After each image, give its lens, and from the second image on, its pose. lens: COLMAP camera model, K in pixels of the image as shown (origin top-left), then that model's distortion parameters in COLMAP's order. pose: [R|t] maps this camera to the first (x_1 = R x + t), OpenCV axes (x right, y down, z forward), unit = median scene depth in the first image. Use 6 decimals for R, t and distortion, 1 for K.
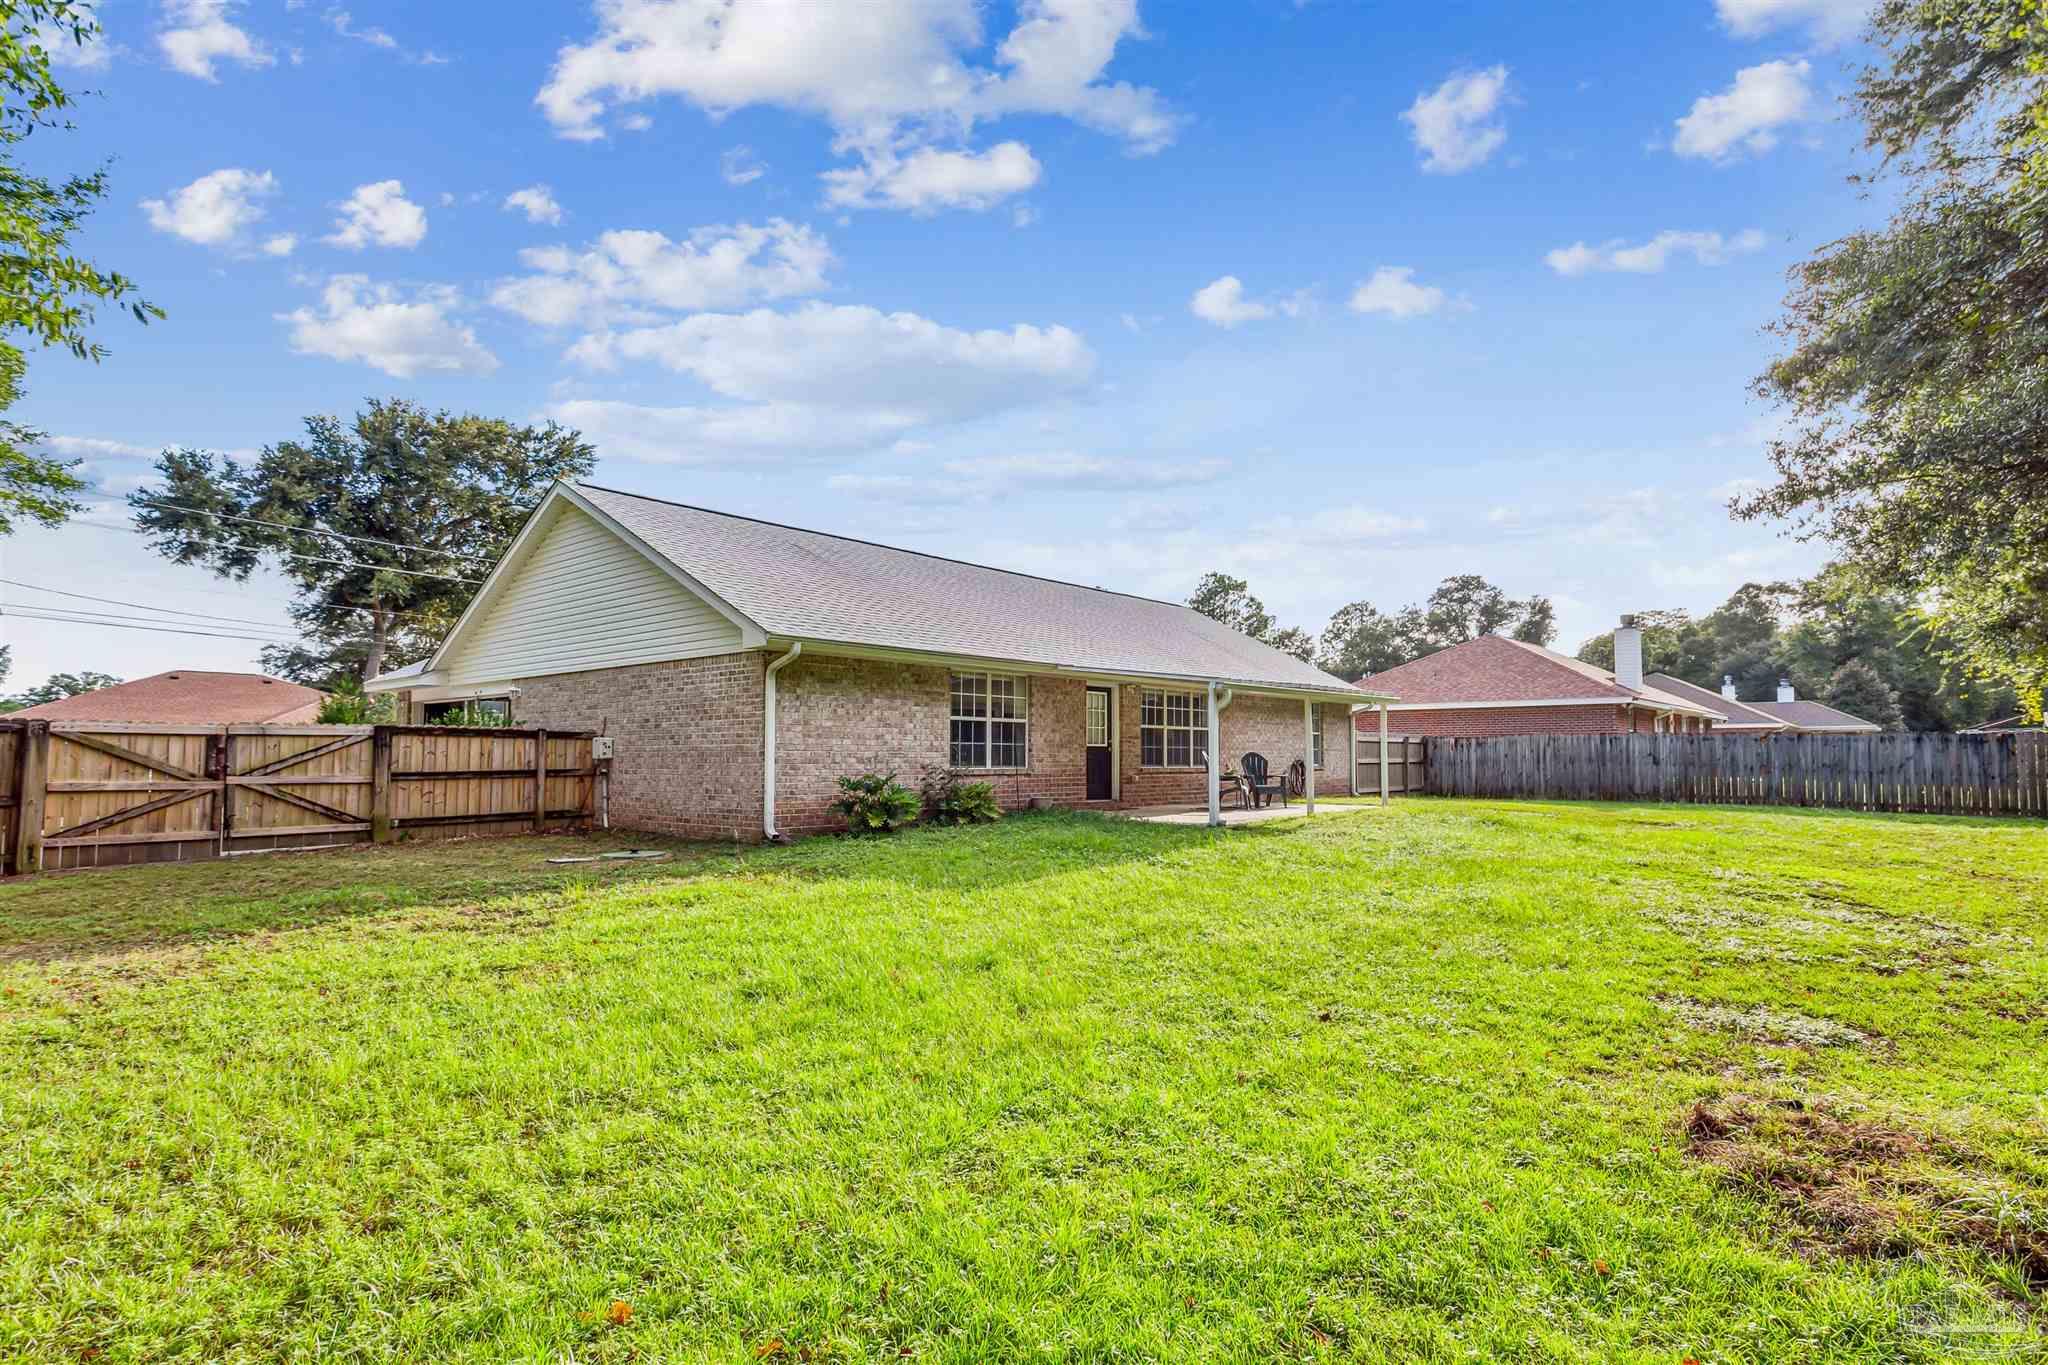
lens RADIAL K [[1009.9, 0, 986.7], [0, 1009.9, 682.2], [0, 0, 1]] dist [0.000861, -0.000035]
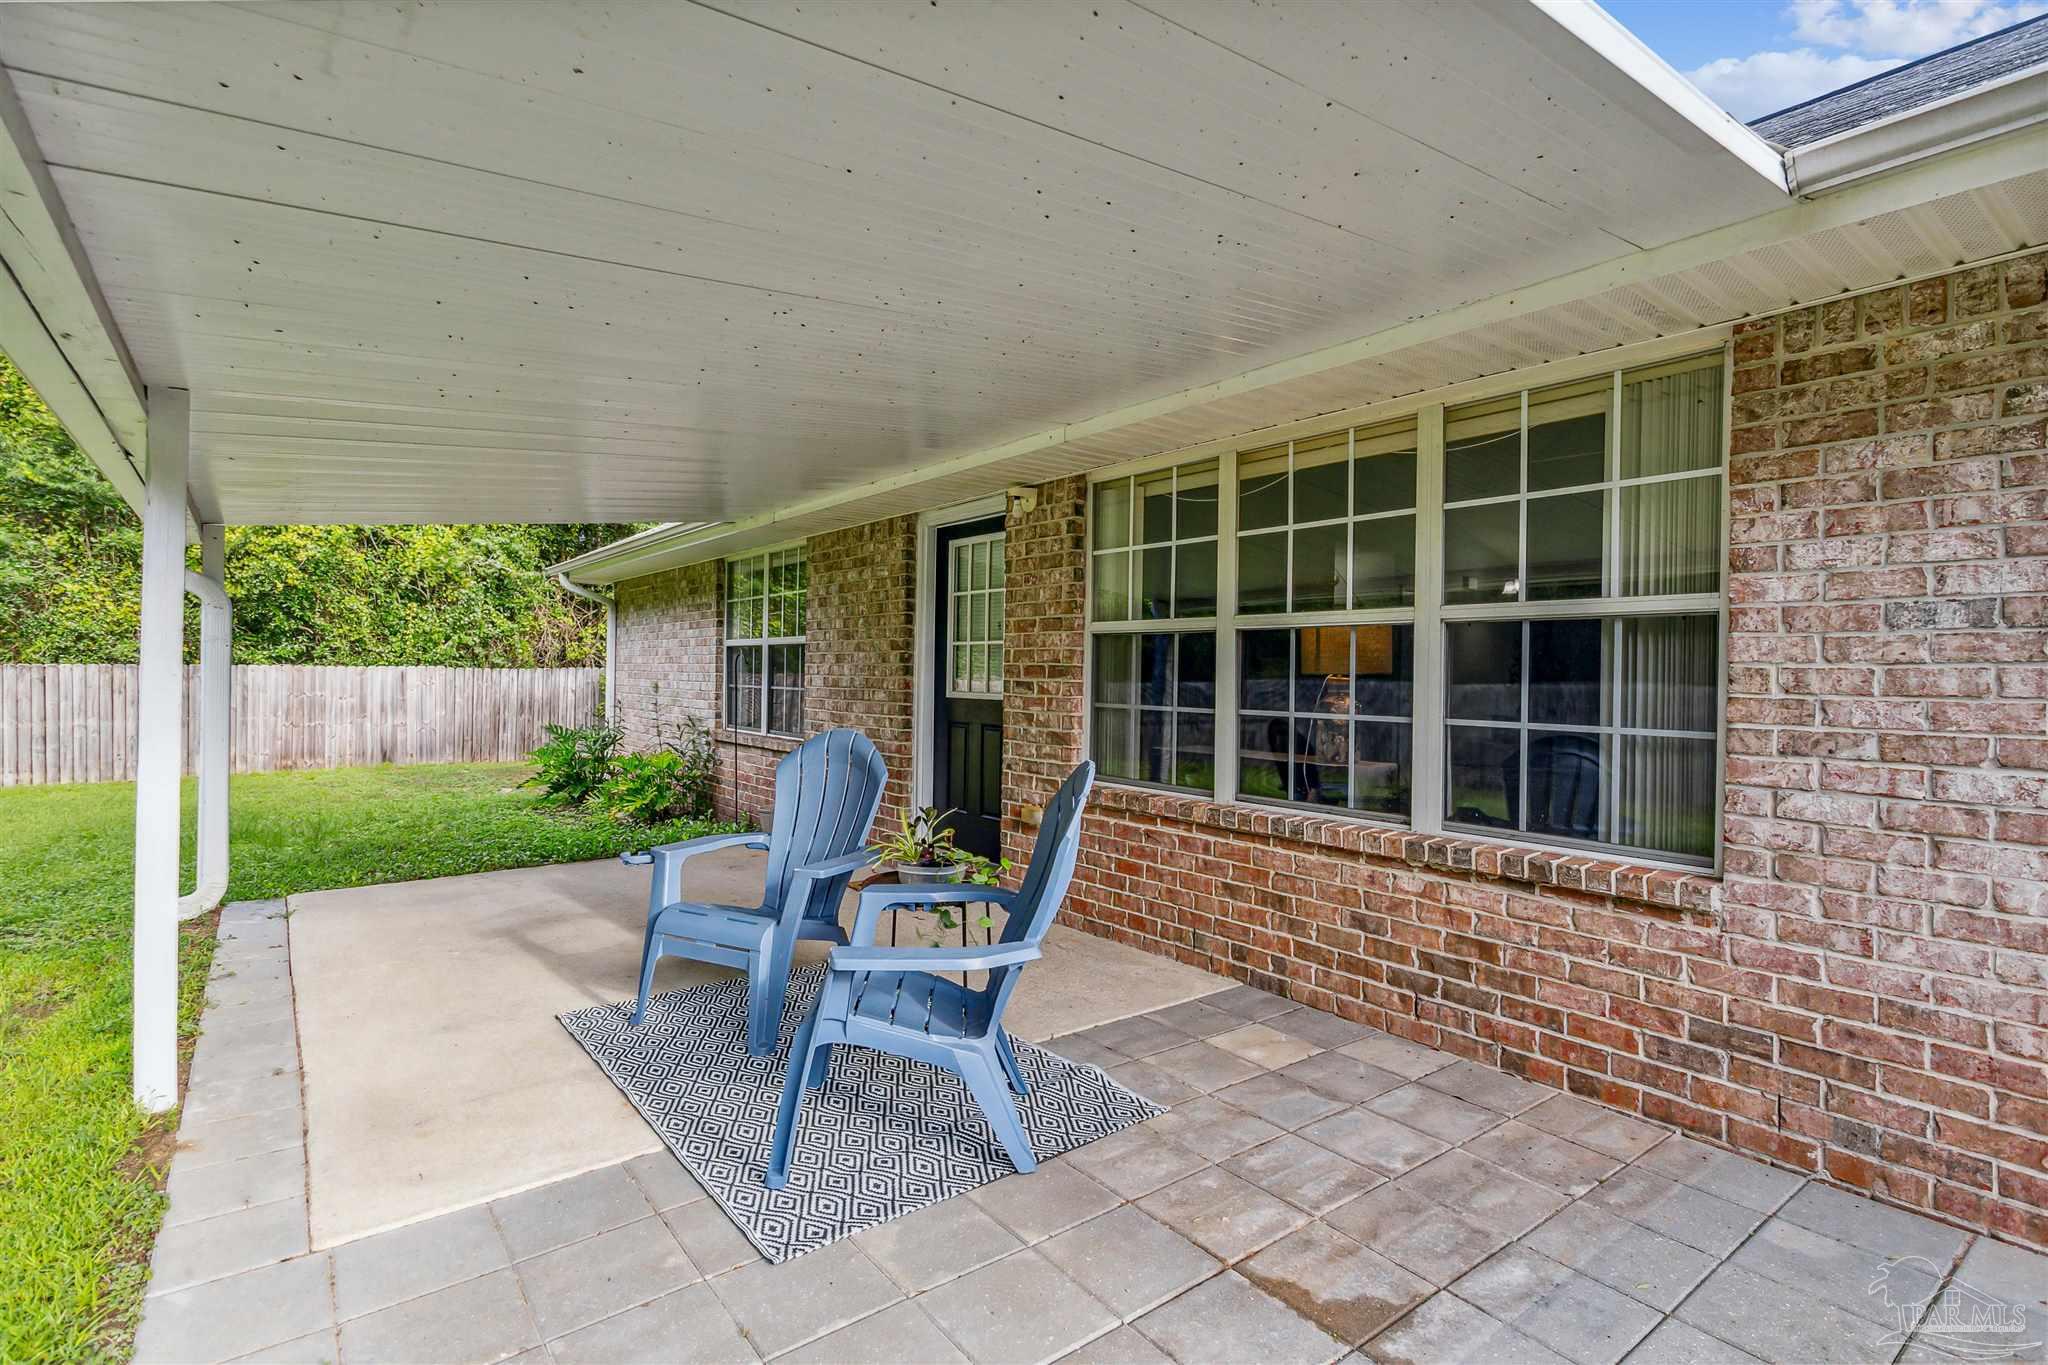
lens RADIAL K [[987.0, 0, 1024.0], [0, 987.0, 682.5], [0, 0, 1]] dist [-0.000044, -0.000369]
pose [[-0.162934, -0.001882, -0.986635, 0.370426], [0.051459, 0.998621, -0.010402, 0.052565], [0.985294, -0.052466, -0.162613, 0.899196]]
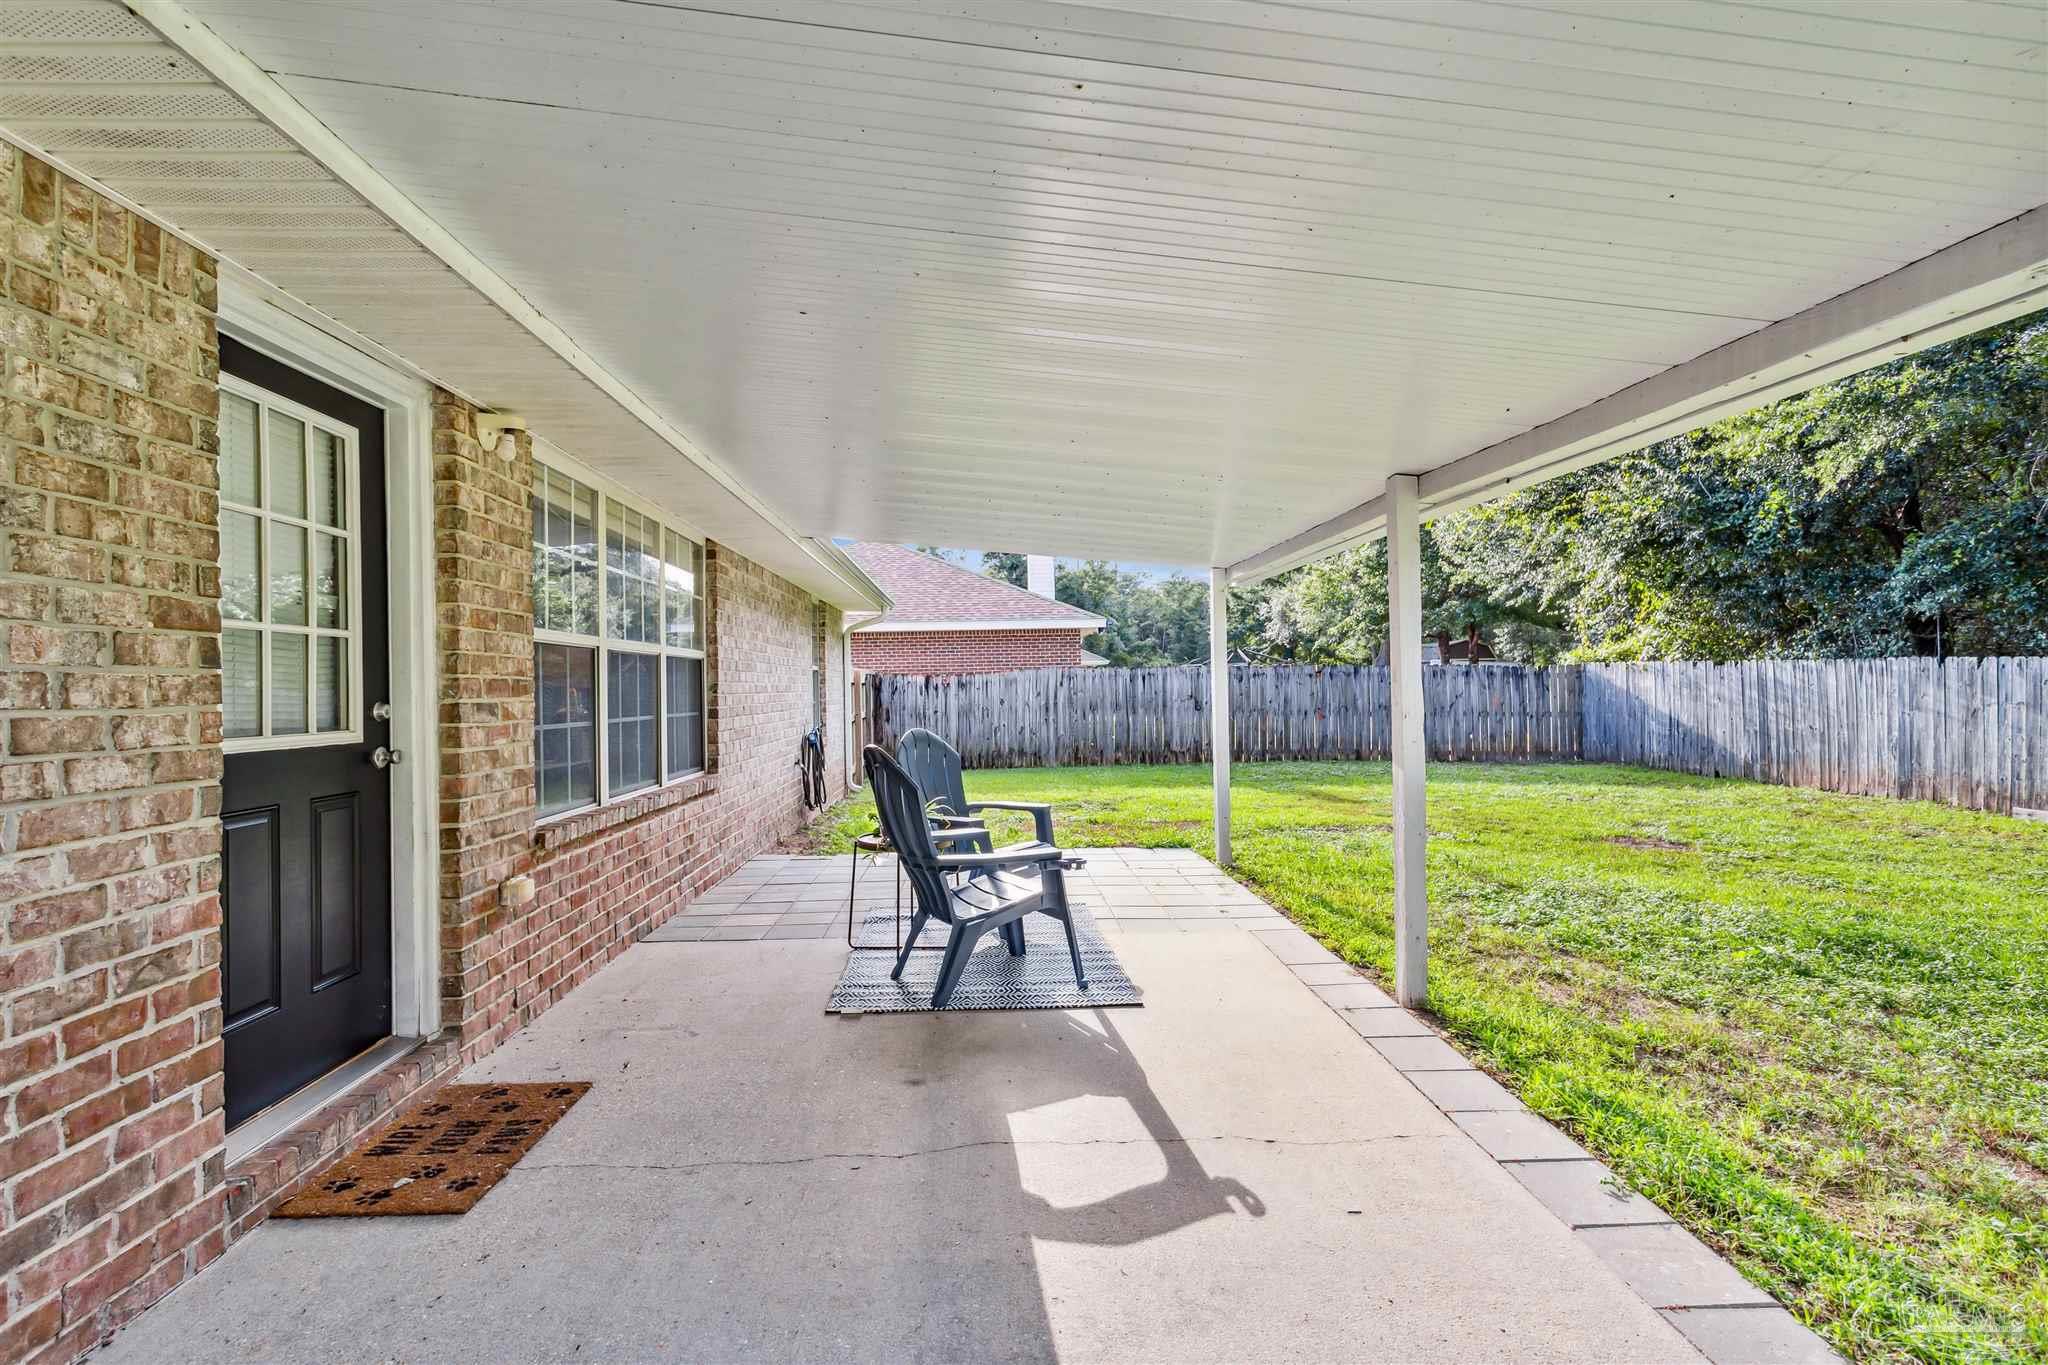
lens RADIAL K [[1009.9, 0, 986.7], [0, 1009.9, 682.2], [0, 0, 1]] dist [0.000861, -0.000035]
pose [[0.715531, -0.012736, 0.698465, 0.063558], [-0.030295, 0.998327, 0.049239, 0.035163], [-0.697924, -0.056391, 0.713949, 0.677439]]
